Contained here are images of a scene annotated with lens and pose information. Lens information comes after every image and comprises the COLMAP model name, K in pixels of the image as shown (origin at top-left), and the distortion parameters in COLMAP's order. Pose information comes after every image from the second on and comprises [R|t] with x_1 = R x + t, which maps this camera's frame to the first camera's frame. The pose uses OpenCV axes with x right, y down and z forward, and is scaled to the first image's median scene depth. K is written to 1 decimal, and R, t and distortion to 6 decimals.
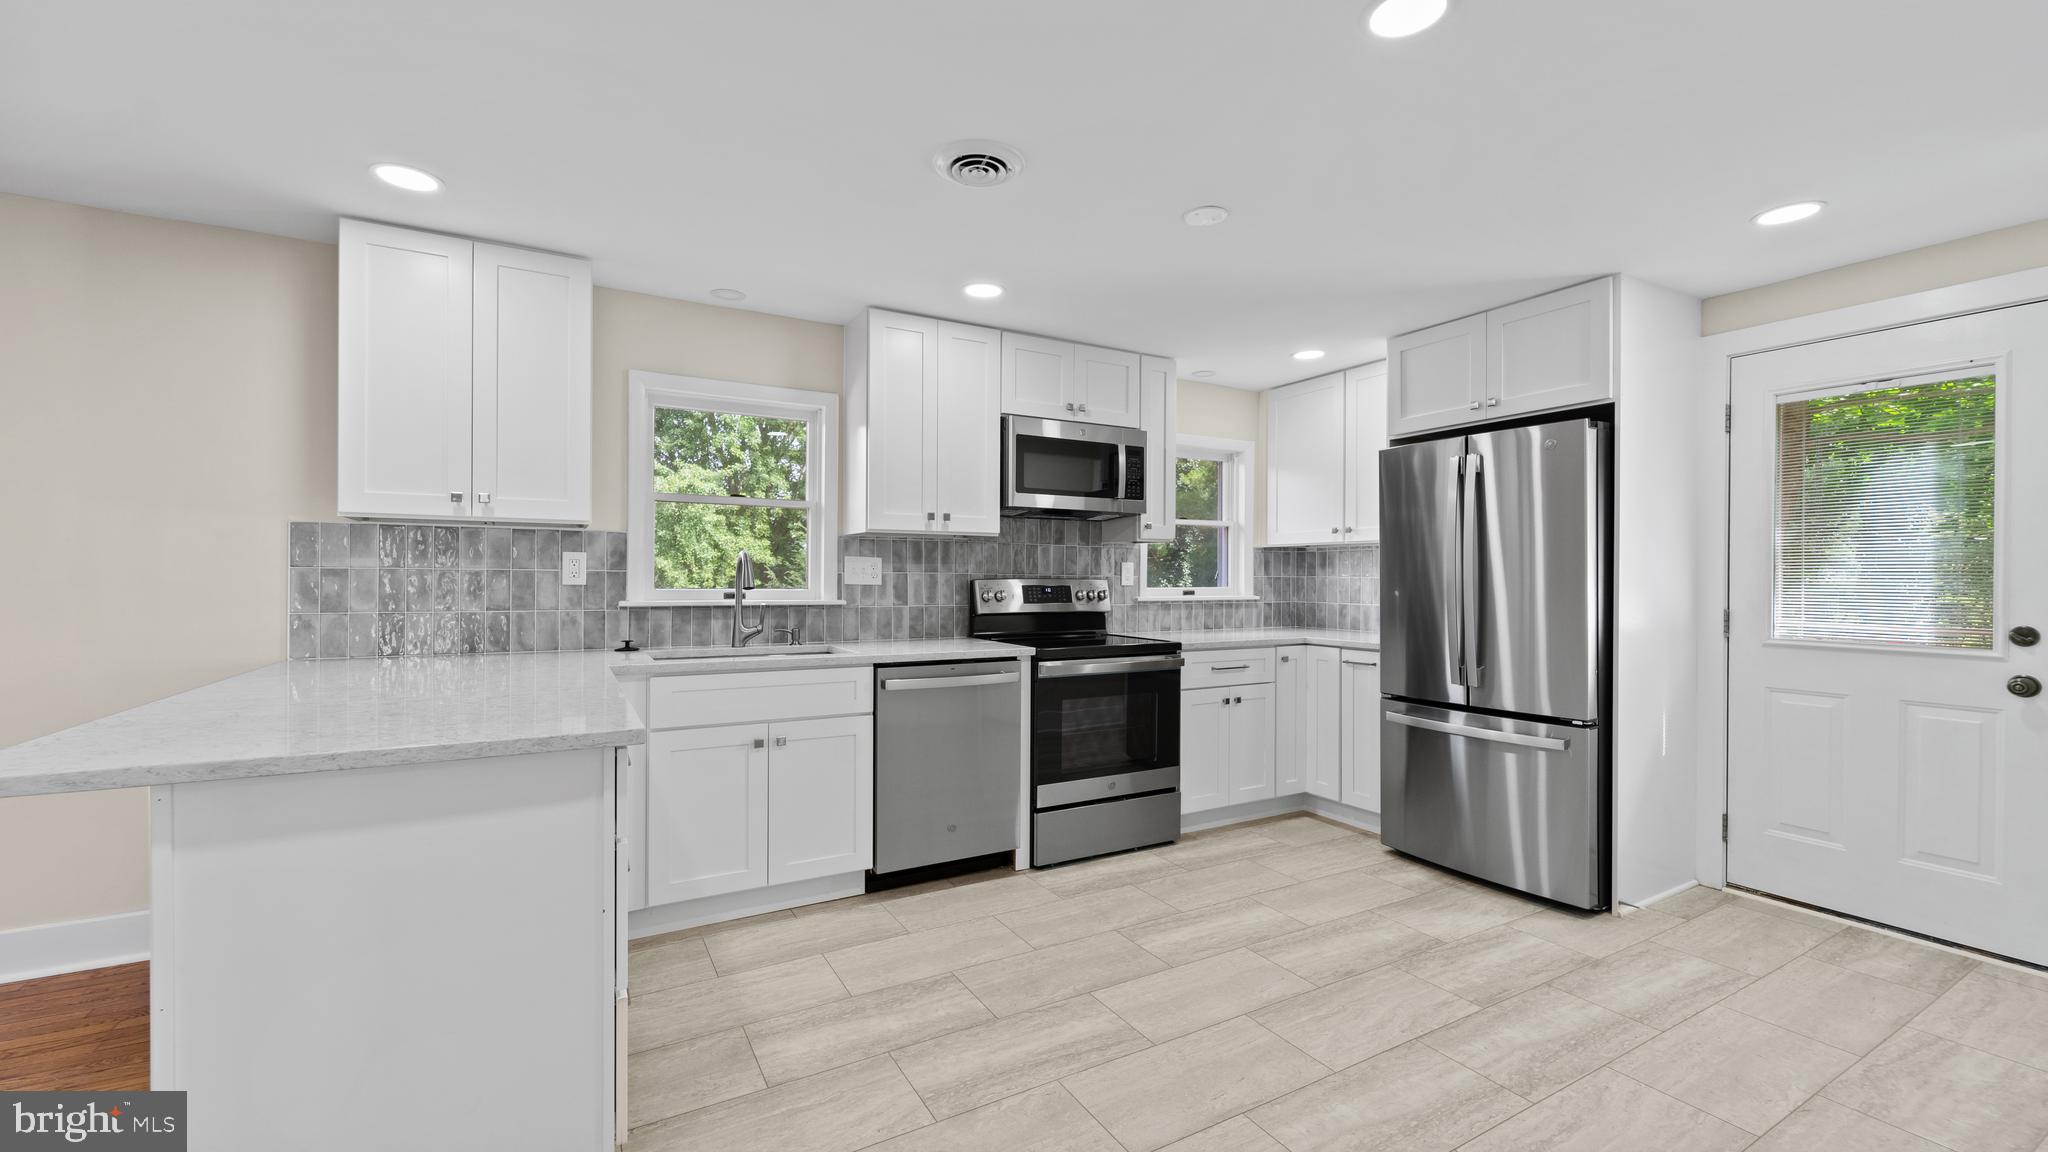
lens RADIAL K [[824.9, 0, 1020.9], [0, 824.9, 580.5], [0, 0, 1]] dist [0.000438, -0.000302]
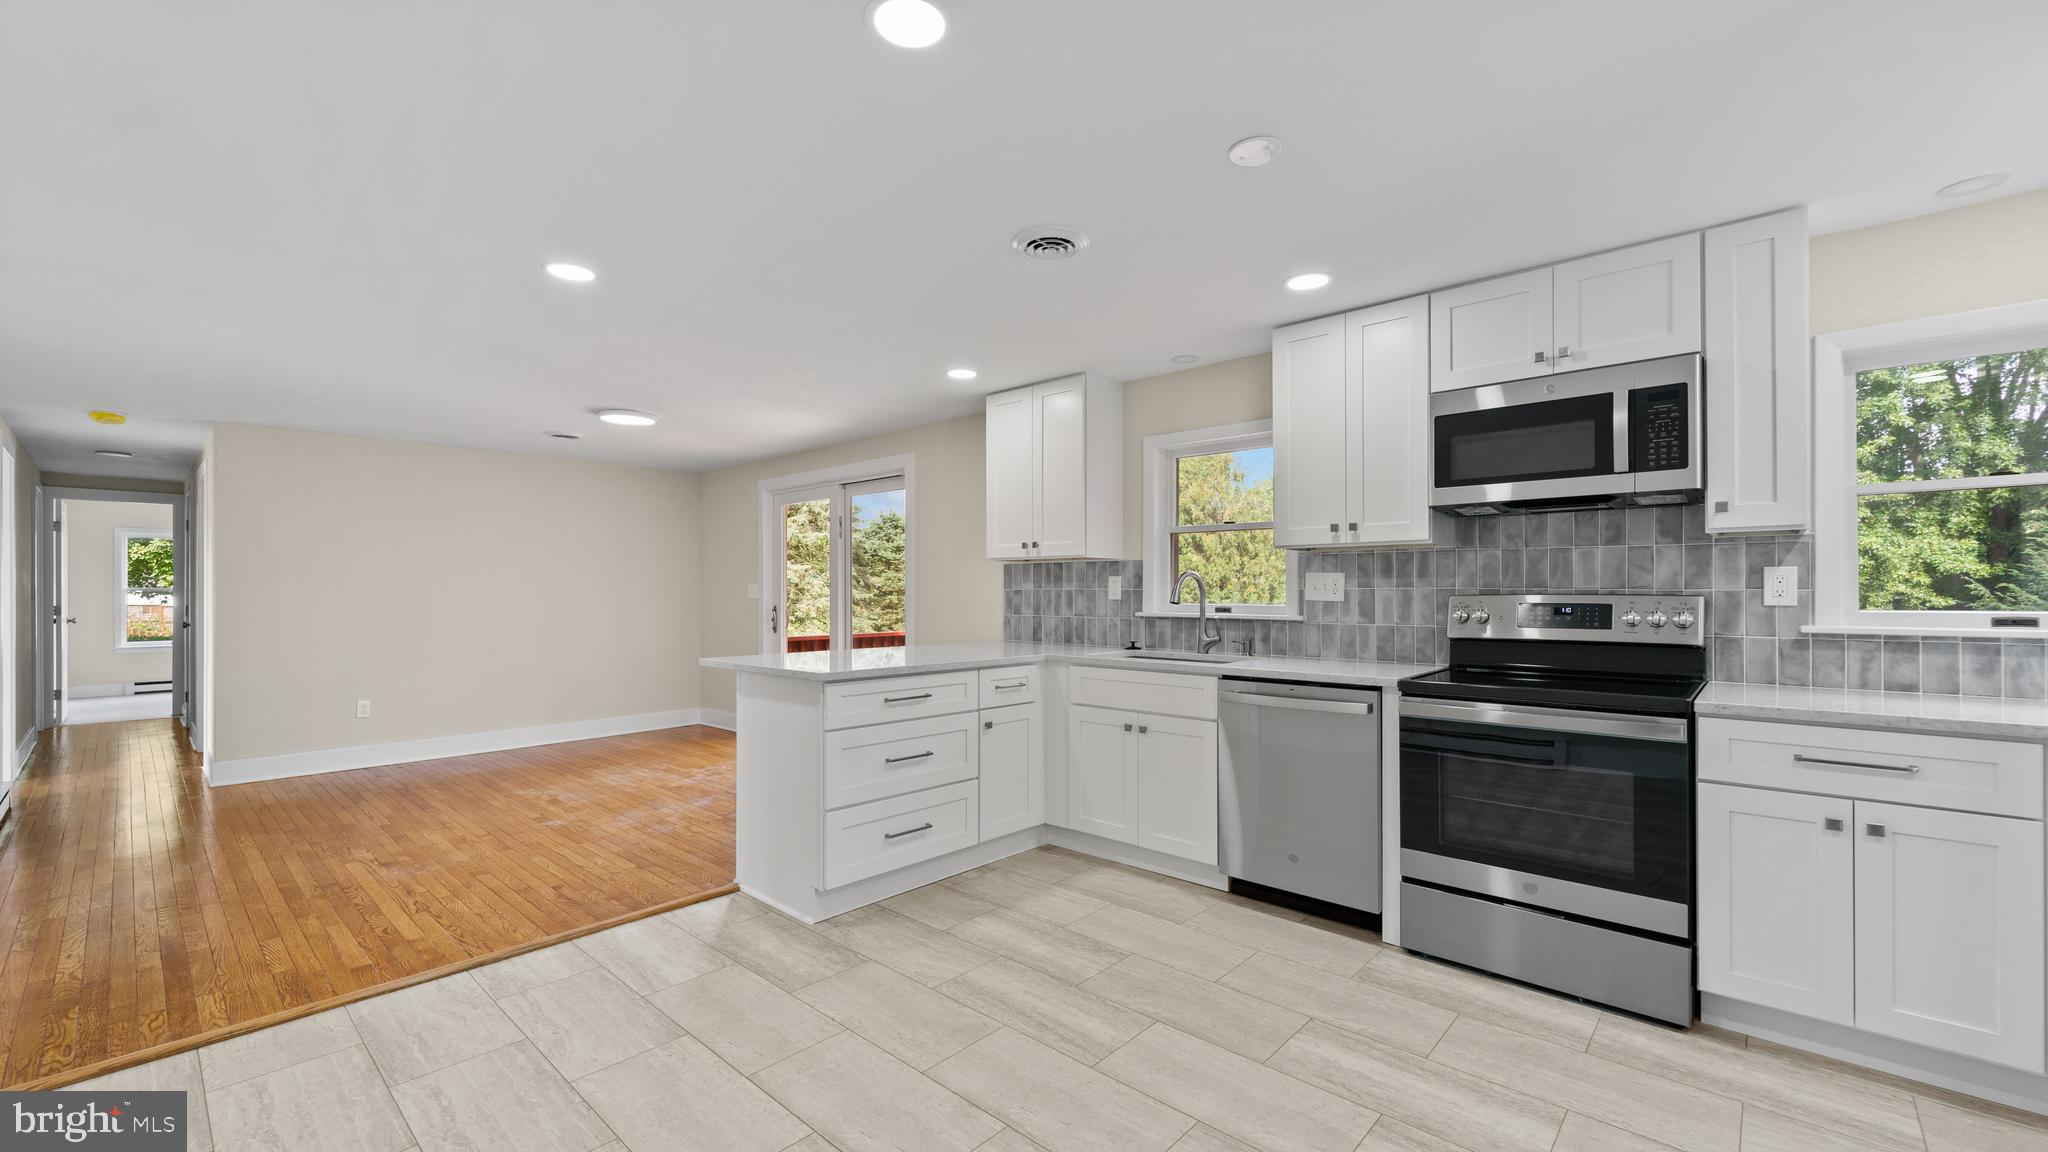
lens RADIAL K [[822.1, 0, 1023.9], [0, 822.1, 591.0], [0, 0, 1]] dist [0.001202, -0.000739]
pose [[0.306819, -0.006270, -0.951747, 0.675222], [-0.001792, 0.999973, -0.007165, 0.000741], [0.951766, 0.003904, 0.306800, 0.388181]]
